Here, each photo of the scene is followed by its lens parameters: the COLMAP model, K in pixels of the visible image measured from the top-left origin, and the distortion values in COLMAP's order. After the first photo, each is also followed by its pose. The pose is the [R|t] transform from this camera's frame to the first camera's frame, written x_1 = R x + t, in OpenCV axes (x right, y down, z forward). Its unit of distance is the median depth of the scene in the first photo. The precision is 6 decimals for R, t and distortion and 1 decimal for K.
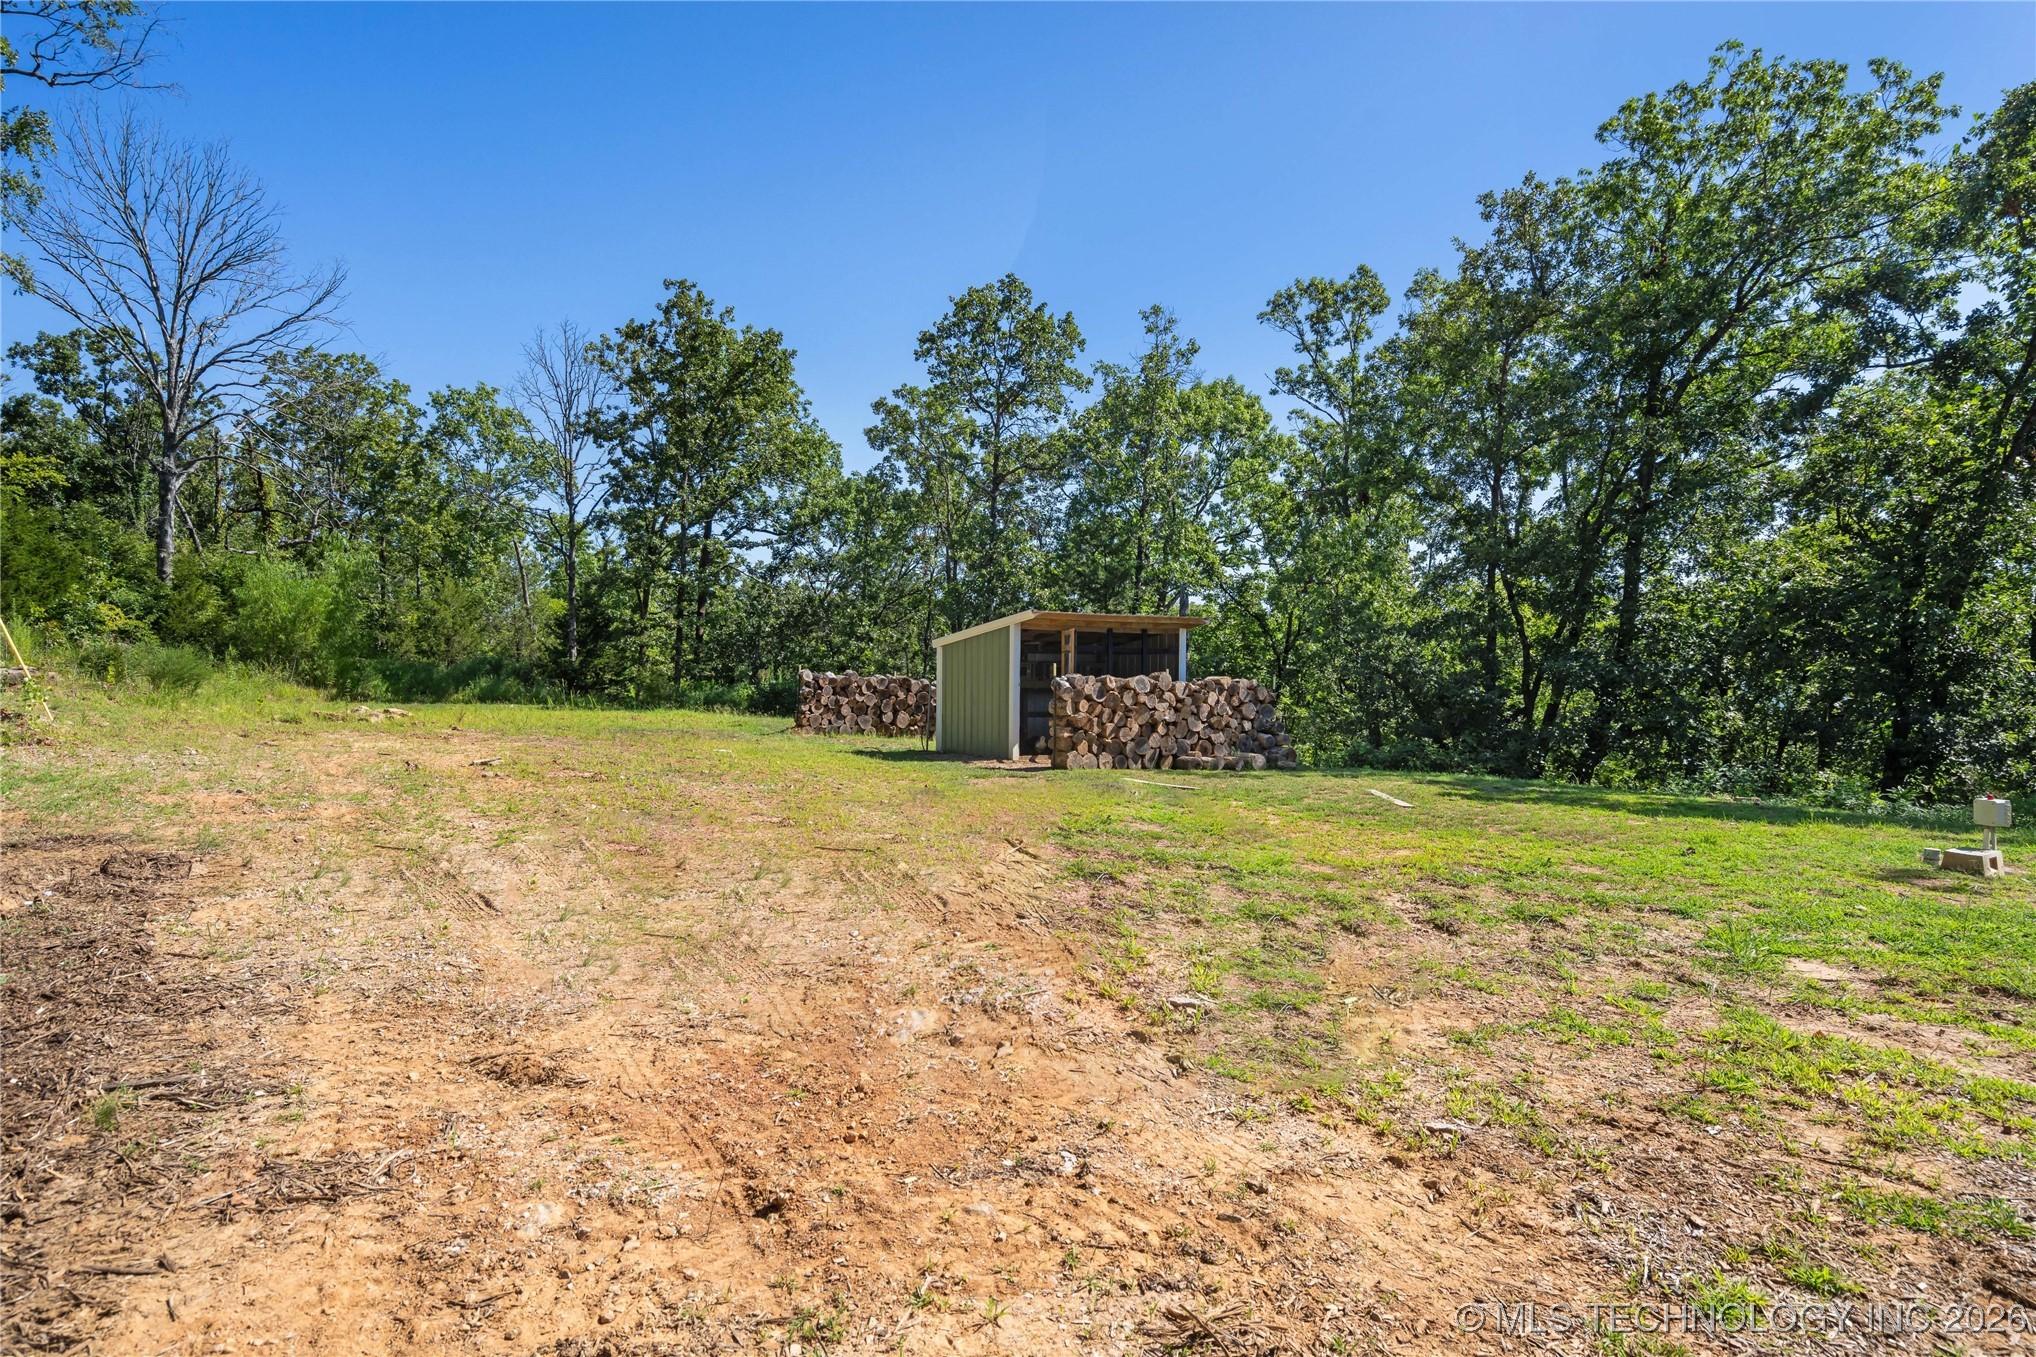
lens RADIAL K [[1133.7, 0, 1016.5], [0, 1133.7, 684.7], [0, 0, 1]] dist [0.018634, 0.000459]
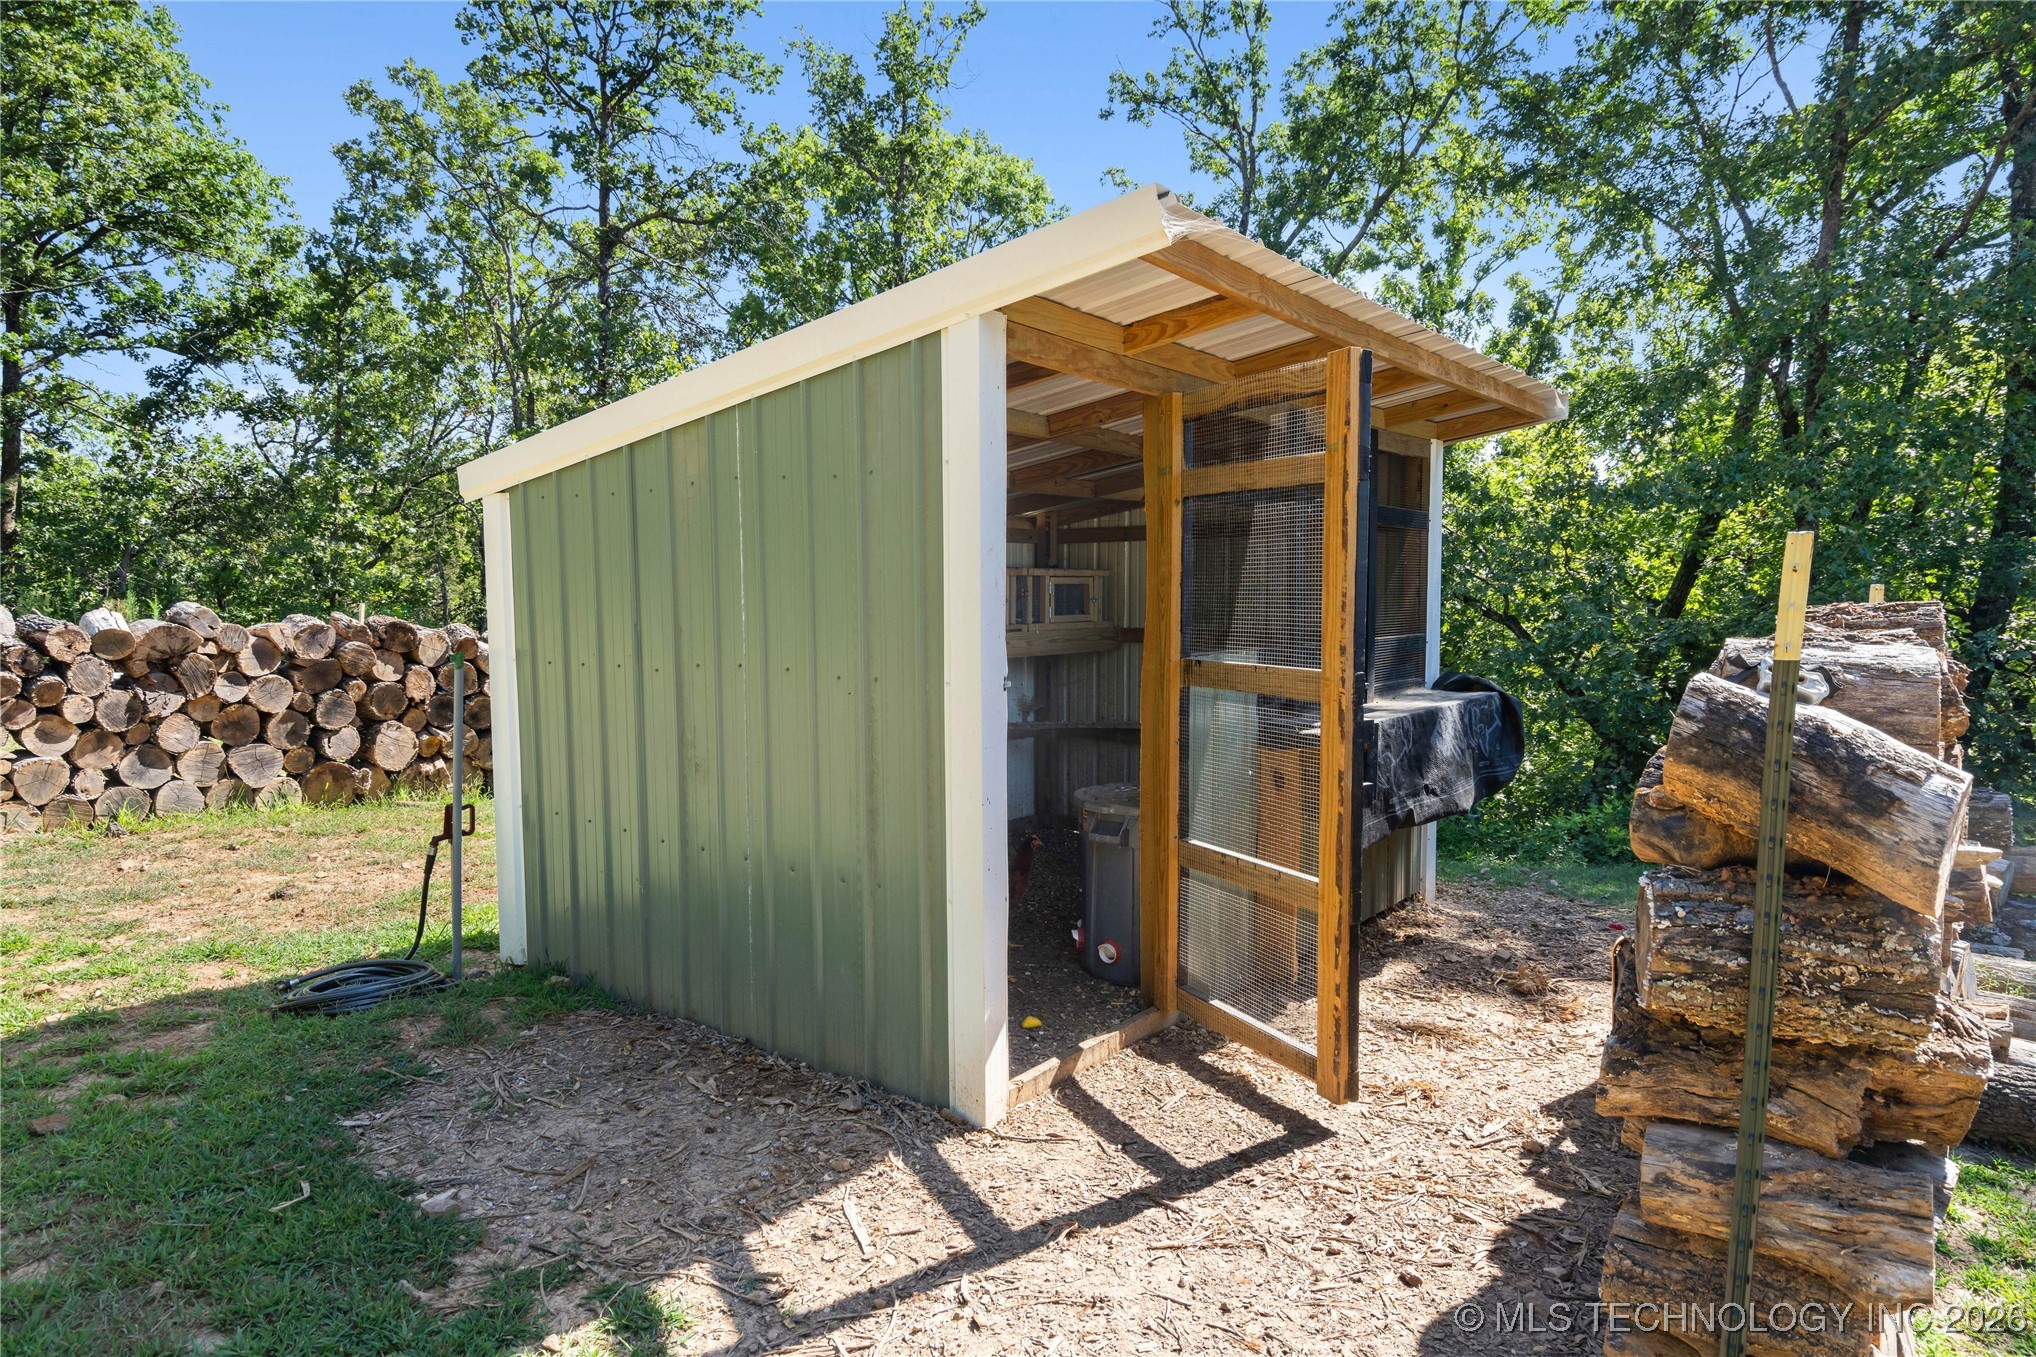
lens RADIAL K [[1217.3, 0, 1022.9], [0, 1217.3, 692.2], [0, 0, 1]] dist [0.009725, -0.000720]
pose [[0.946194, -0.039877, 0.321133, -0.039049], [0.017107, 0.997154, 0.073420, -0.008695], [-0.323147, -0.063976, 0.944184, 0.594309]]
